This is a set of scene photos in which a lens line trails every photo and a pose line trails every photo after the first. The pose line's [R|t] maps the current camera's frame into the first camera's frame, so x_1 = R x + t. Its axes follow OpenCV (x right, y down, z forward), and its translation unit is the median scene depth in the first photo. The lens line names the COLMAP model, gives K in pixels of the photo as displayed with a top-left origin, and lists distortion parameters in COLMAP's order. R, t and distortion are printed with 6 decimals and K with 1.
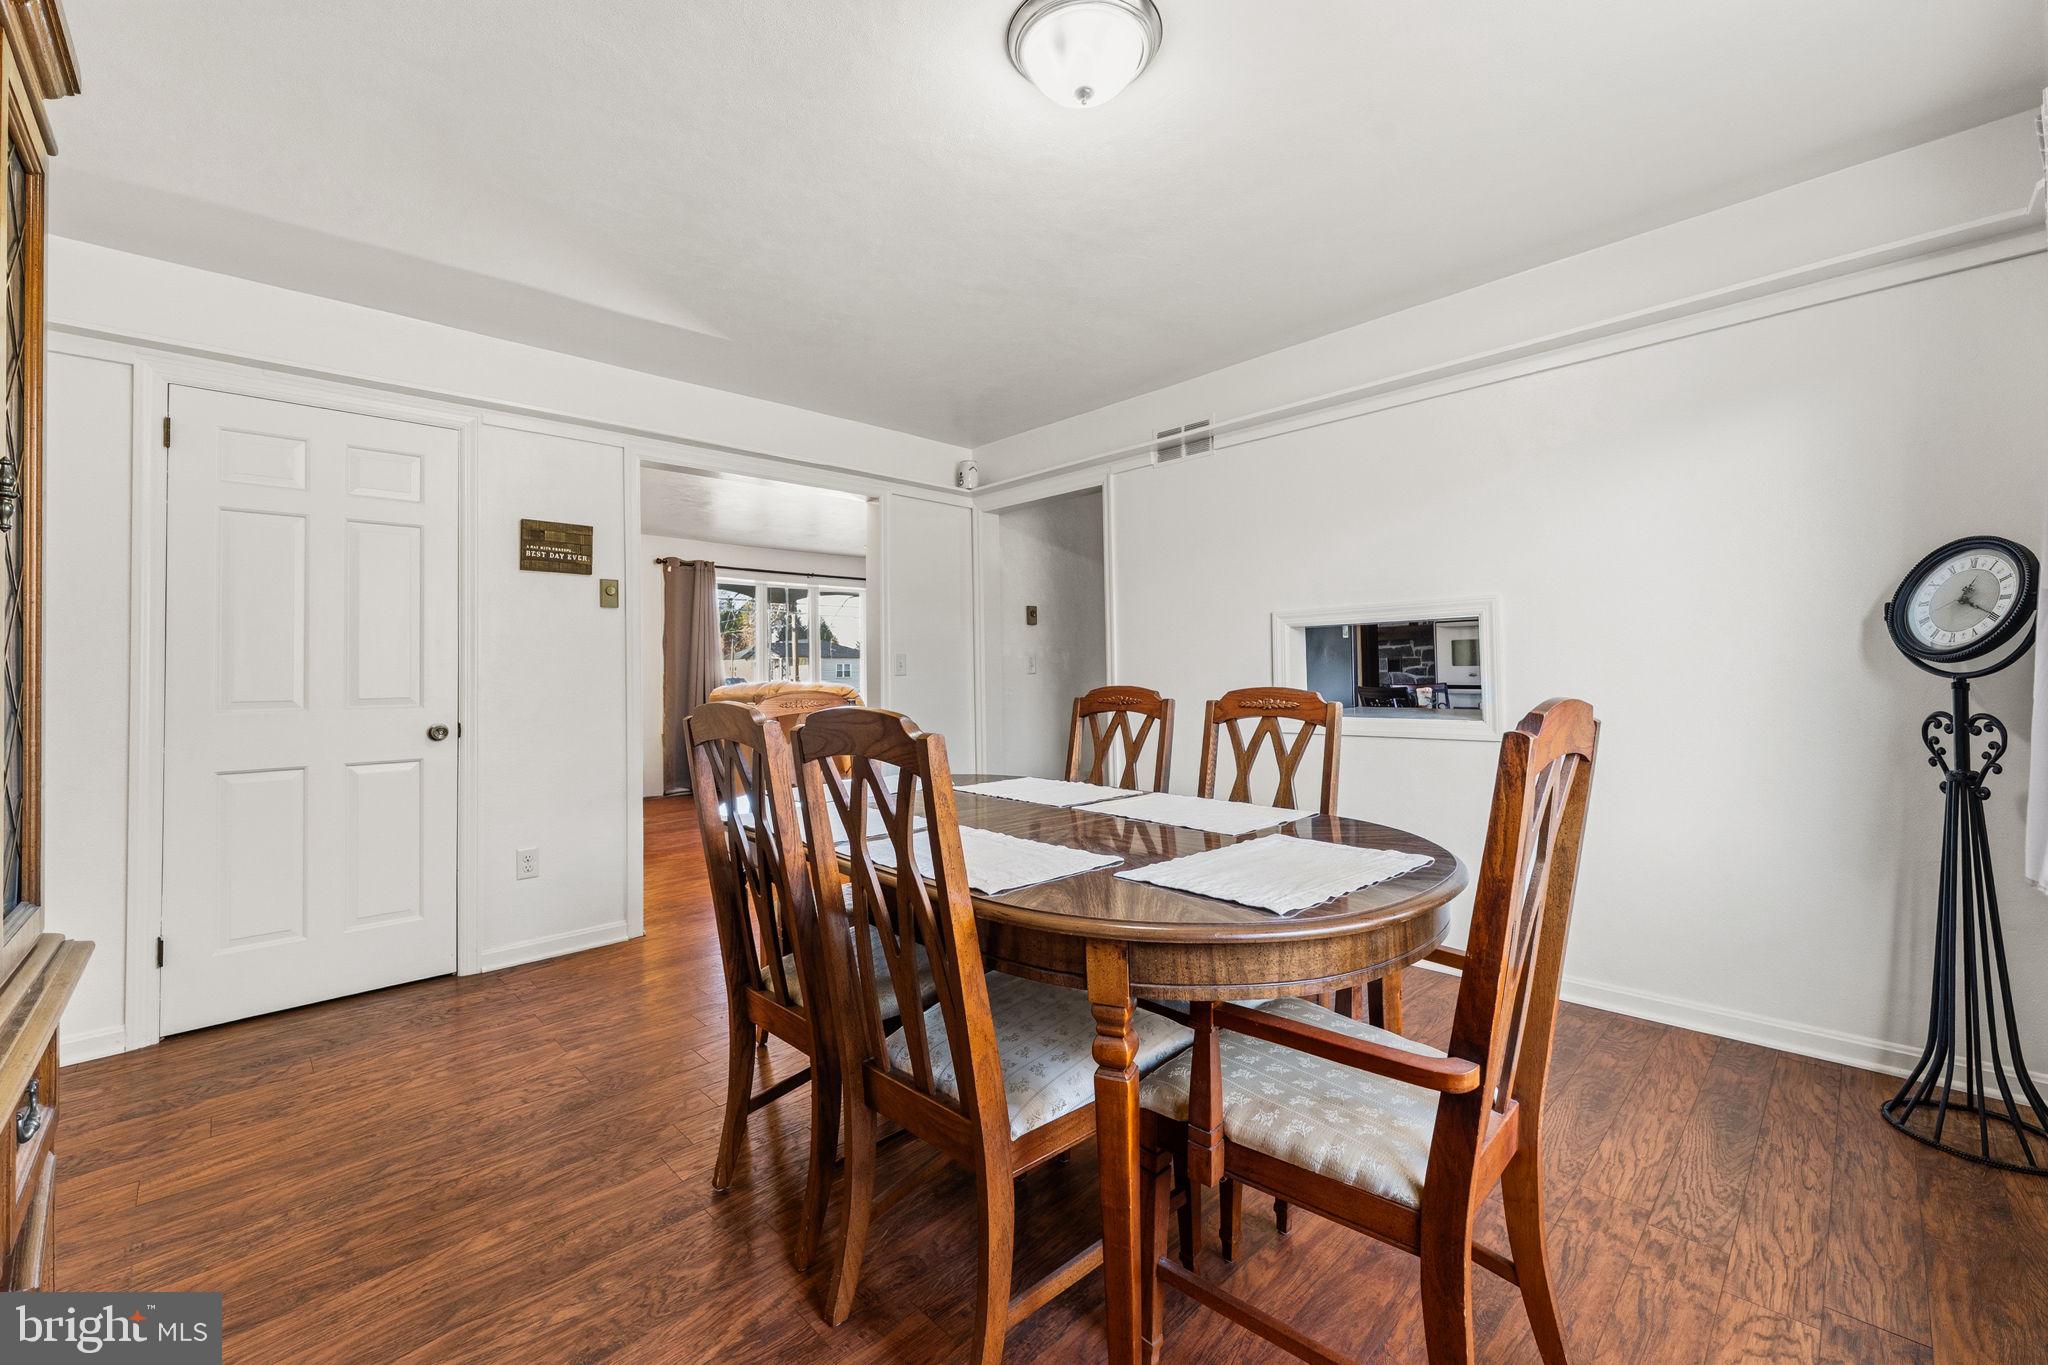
lens RADIAL K [[831.5, 0, 1016.7], [0, 831.5, 670.1], [0, 0, 1]] dist [-0.001222, -0.000158]
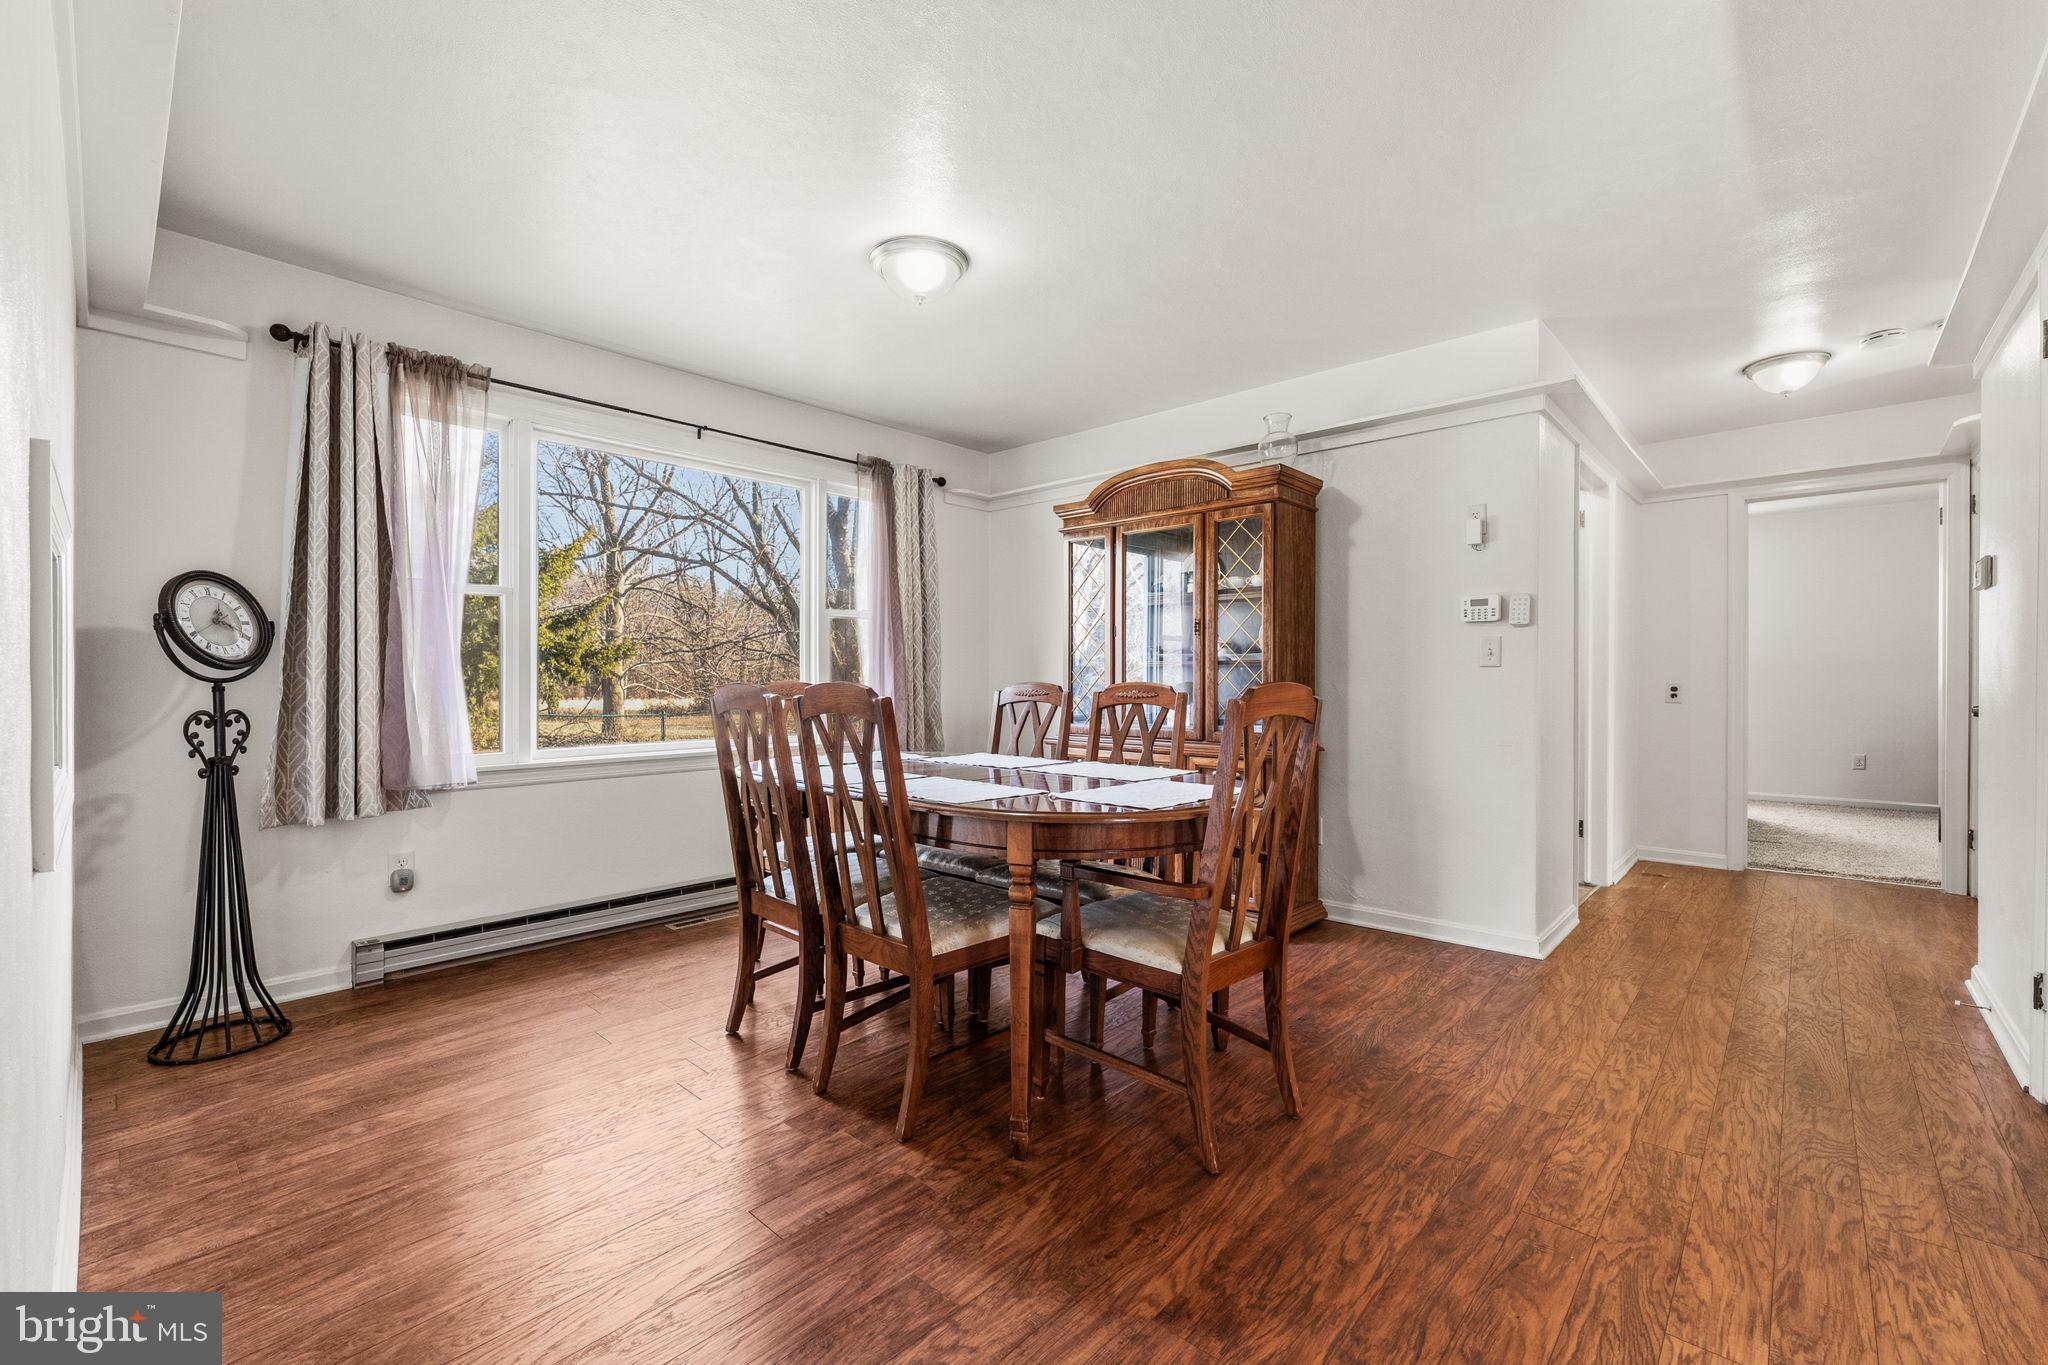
lens RADIAL K [[881.4, 0, 1024.0], [0, 881.4, 682.5], [0, 0, 1]] dist [-0.001246, 0.000034]
pose [[-0.997004, 0.014224, -0.076030, 0.023900], [0.014385, 0.999895, -0.001573, 0.029114], [0.076000, -0.002662, -0.997104, 2.421787]]
